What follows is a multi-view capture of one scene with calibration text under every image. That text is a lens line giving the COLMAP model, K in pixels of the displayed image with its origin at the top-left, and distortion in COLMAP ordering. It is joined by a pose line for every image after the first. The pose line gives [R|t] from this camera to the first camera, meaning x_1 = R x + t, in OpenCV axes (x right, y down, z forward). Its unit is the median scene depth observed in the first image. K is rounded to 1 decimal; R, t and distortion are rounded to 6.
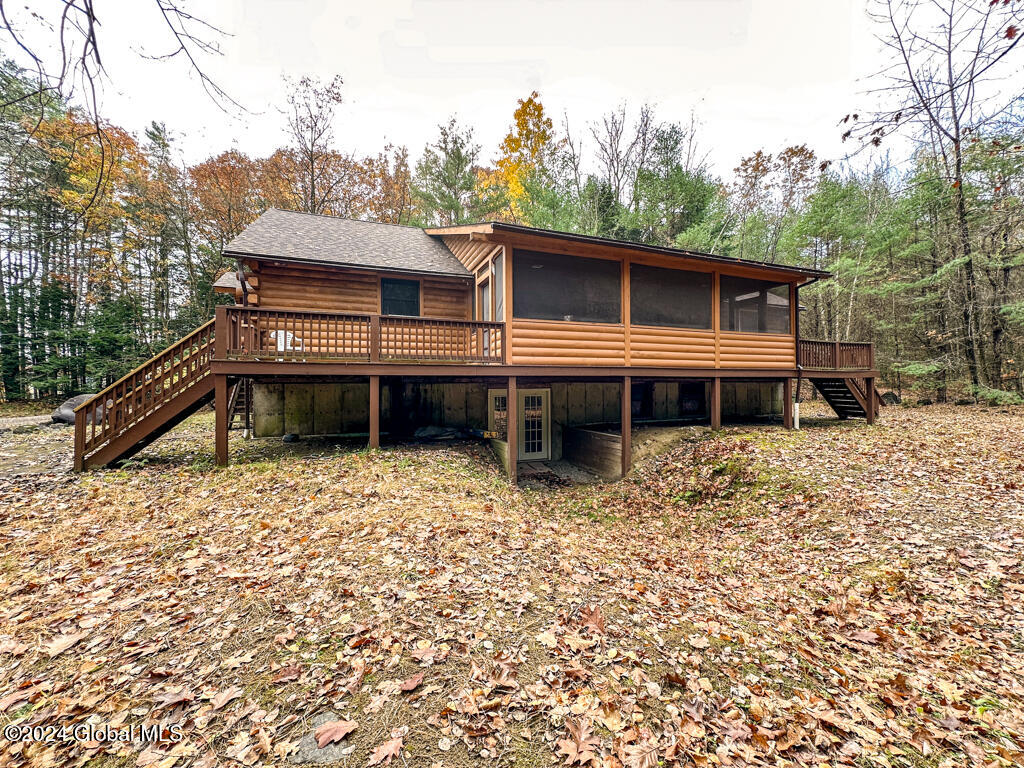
lens RADIAL K [[416.4, 0, 512.0], [0, 416.4, 384.0], [0, 0, 1]] dist [0.001236, 0.000033]
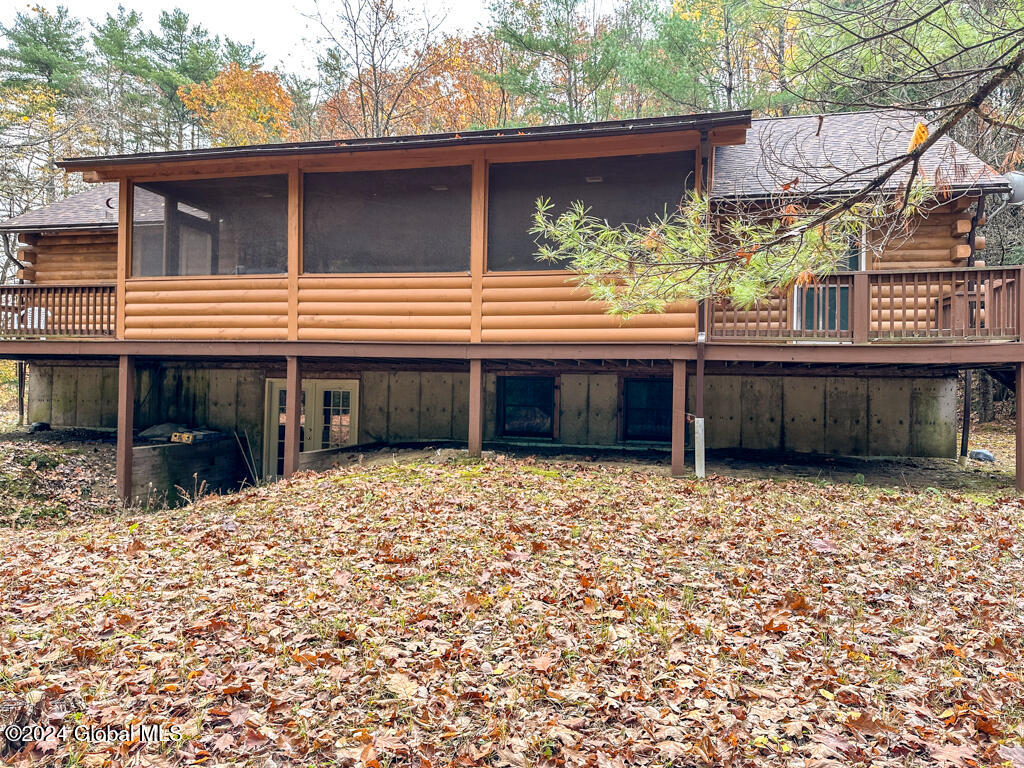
lens RADIAL K [[740.7, 0, 512.0], [0, 740.7, 384.0], [0, 0, 1]] dist [-0.001271, -0.009133]
pose [[0.816437, 0.017485, -0.577170, 1.039947], [-0.021306, 0.999773, 0.000150, 0.013623], [0.577042, 0.012175, 0.816624, 0.246163]]
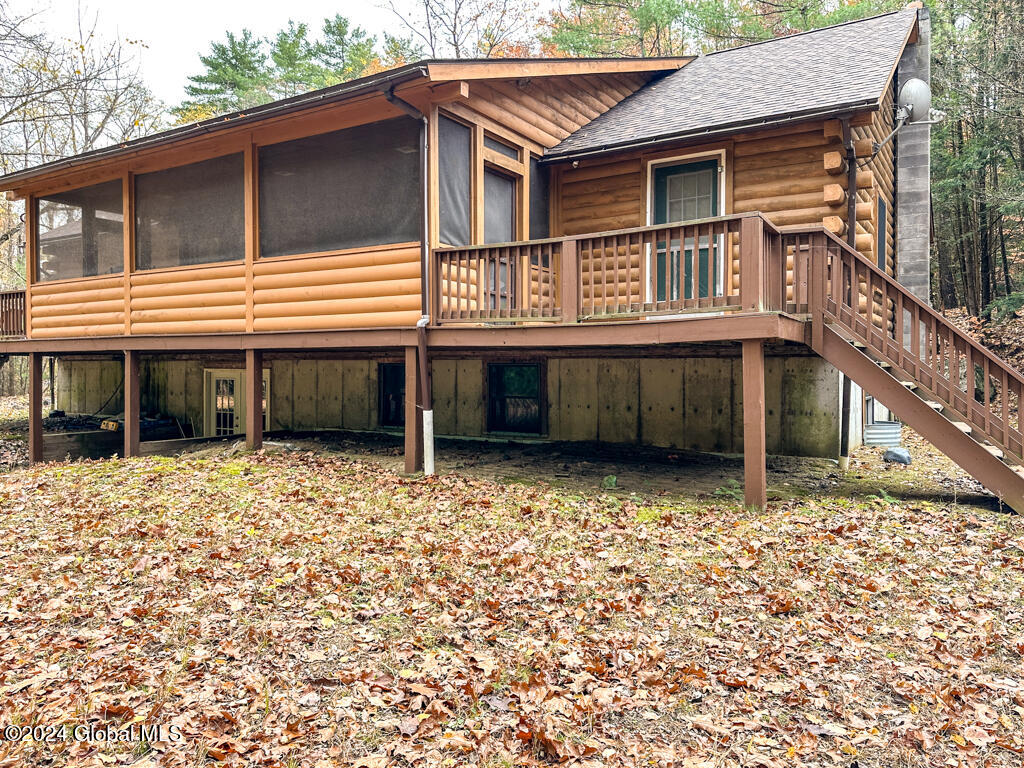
lens RADIAL K [[756.6, 0, 512.0], [0, 756.6, 384.0], [0, 0, 1]] dist [0.033809, -0.109460]
pose [[0.601607, 0.025435, -0.798387, 1.400230], [-0.000382, 0.999502, 0.031555, -0.003342], [0.798792, -0.018679, 0.601317, 0.666531]]
